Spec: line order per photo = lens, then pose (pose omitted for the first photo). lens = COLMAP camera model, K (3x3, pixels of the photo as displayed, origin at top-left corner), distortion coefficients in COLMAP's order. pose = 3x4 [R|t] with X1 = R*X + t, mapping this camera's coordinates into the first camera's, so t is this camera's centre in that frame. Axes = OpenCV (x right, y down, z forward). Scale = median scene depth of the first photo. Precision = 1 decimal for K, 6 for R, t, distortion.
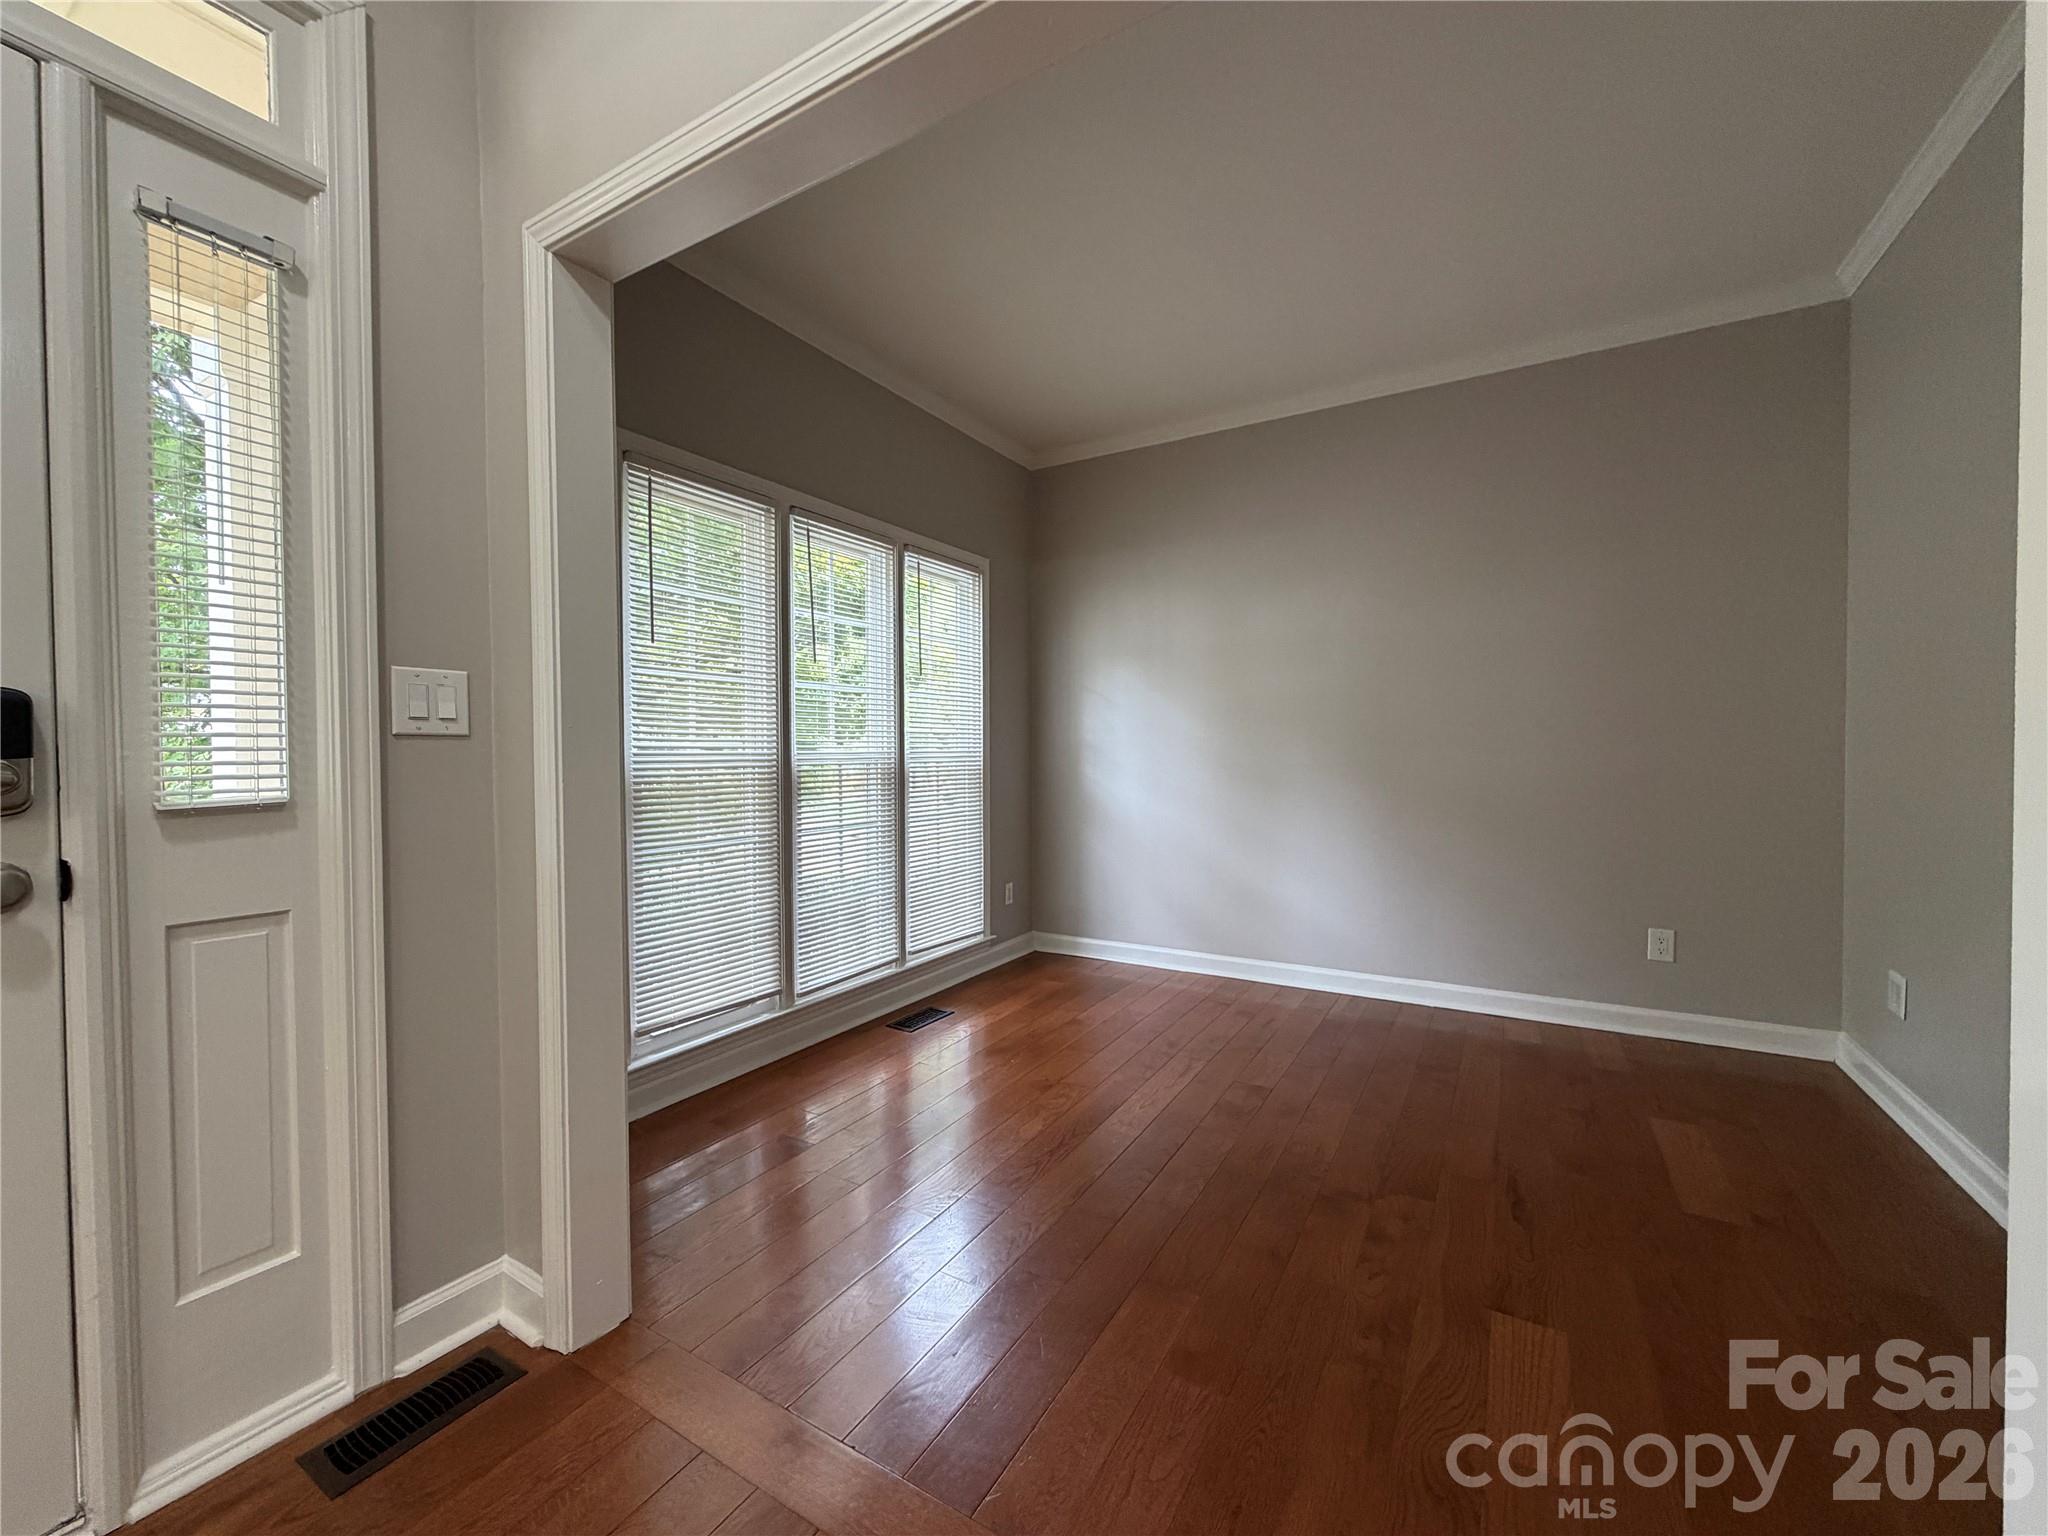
lens RADIAL K [[818.7, 0, 1024.0], [0, 818.7, 768.0], [0, 0, 1]] dist [0.002120, 0.000084]
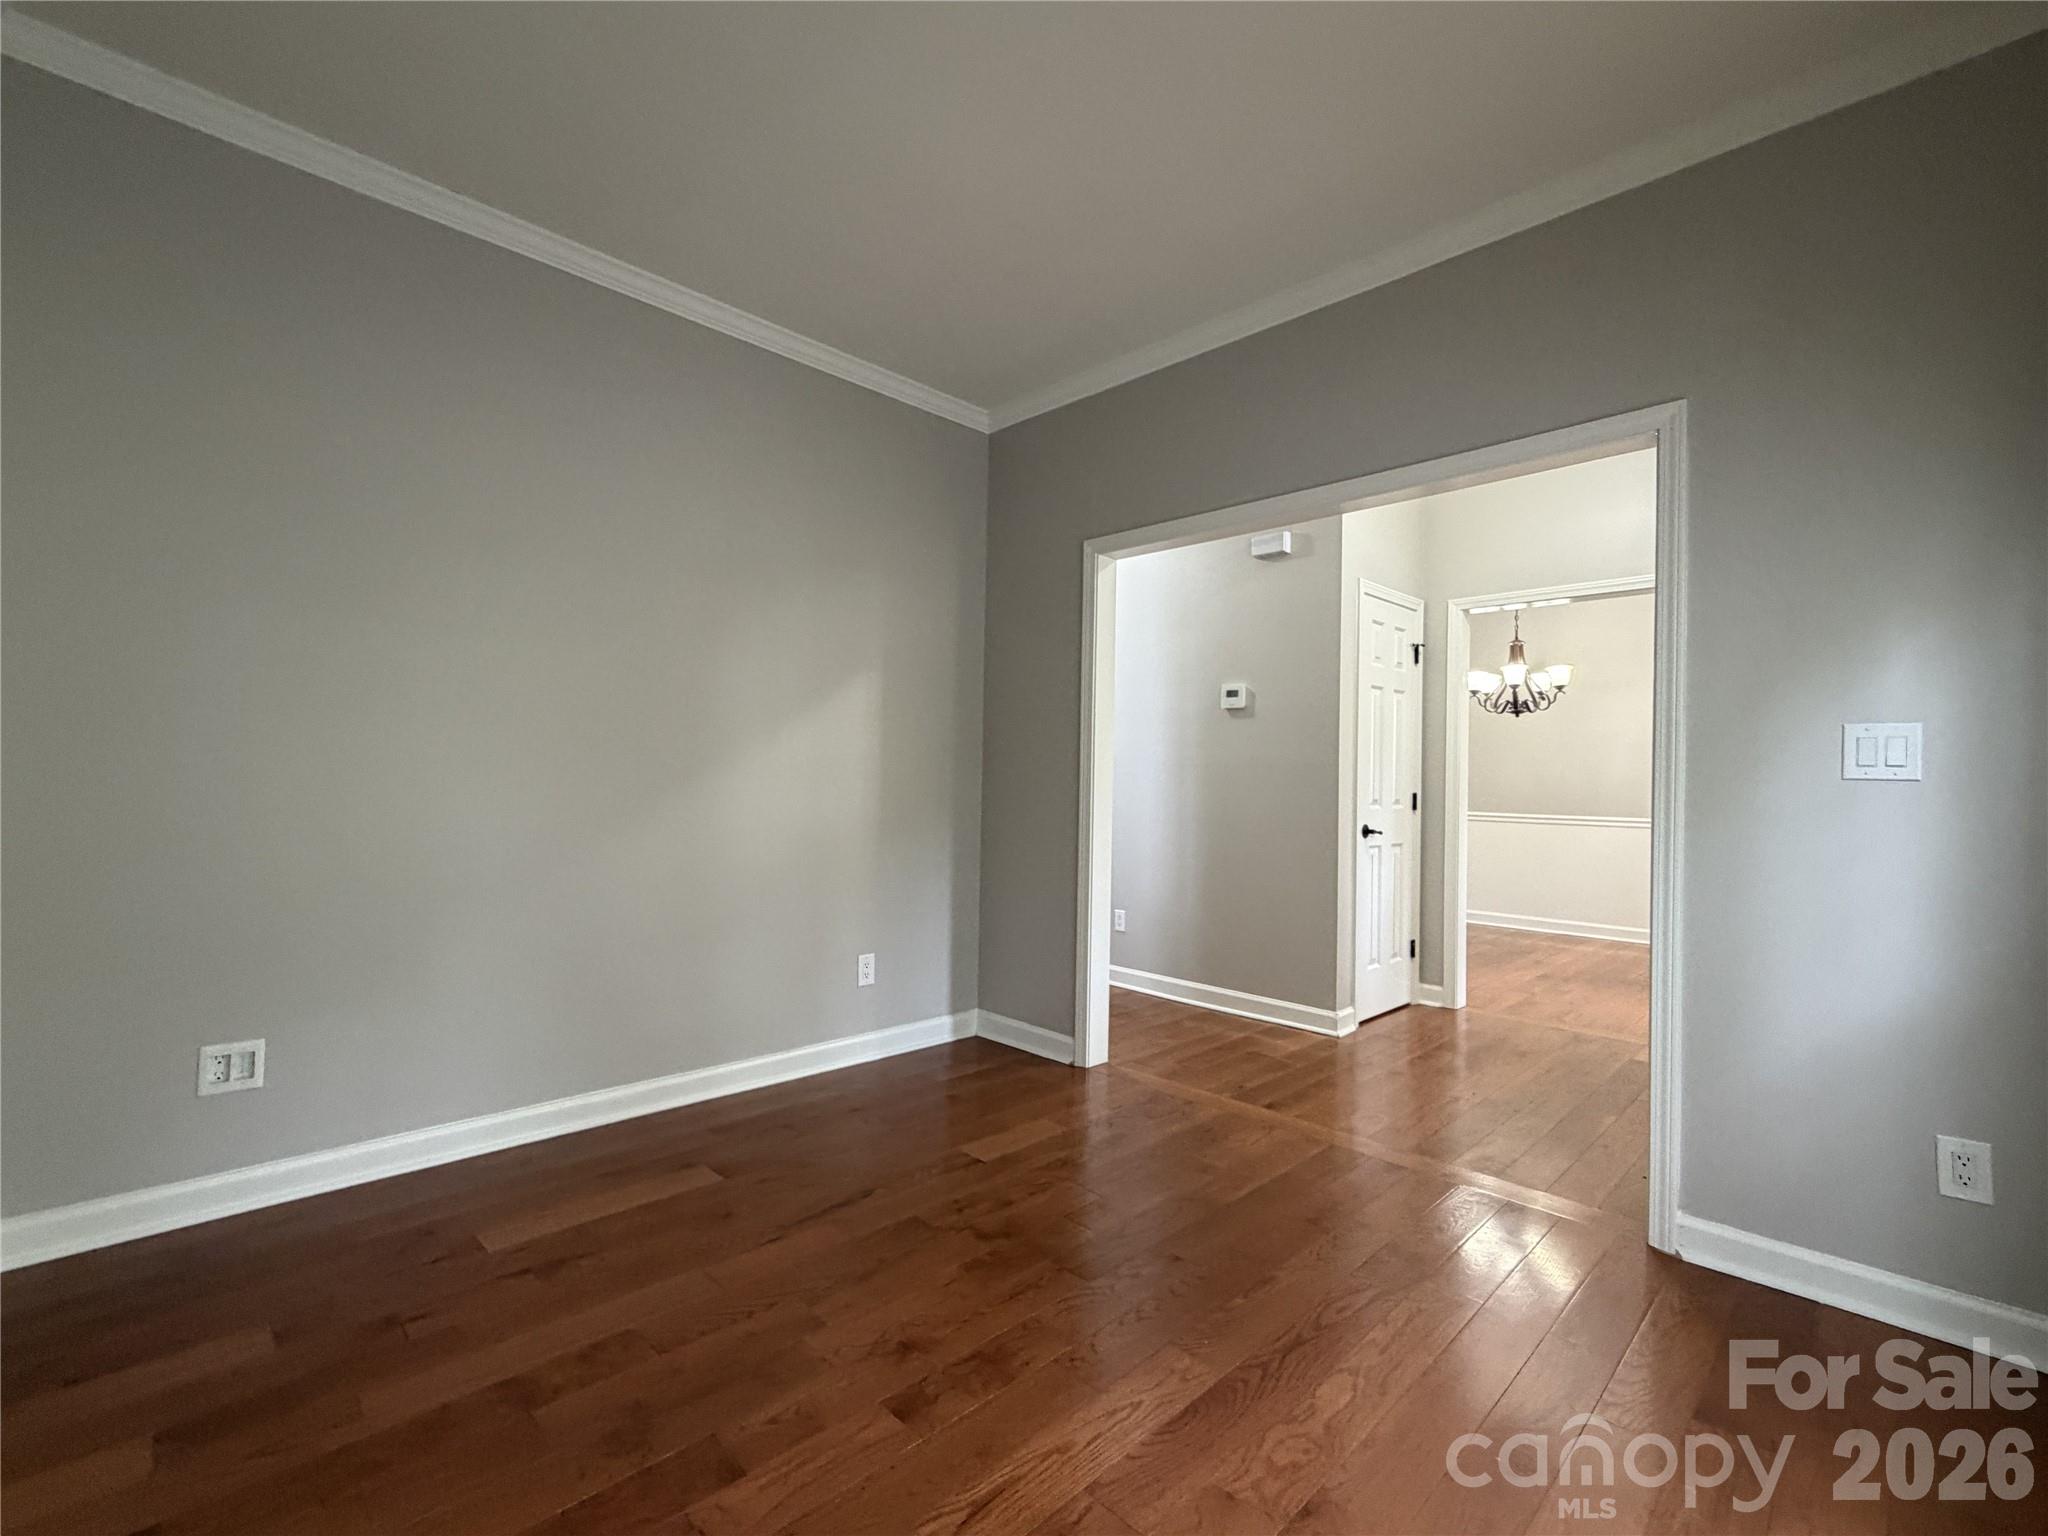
lens RADIAL K [[888.3, 0, 1024.0], [0, 888.3, 768.0], [0, 0, 1]] dist [0.000602, -0.000020]
pose [[-0.967490, -0.009274, 0.252738, 0.104184], [-0.007210, 0.999933, 0.009092, -0.057455], [-0.252805, 0.006974, -0.967492, 2.427437]]
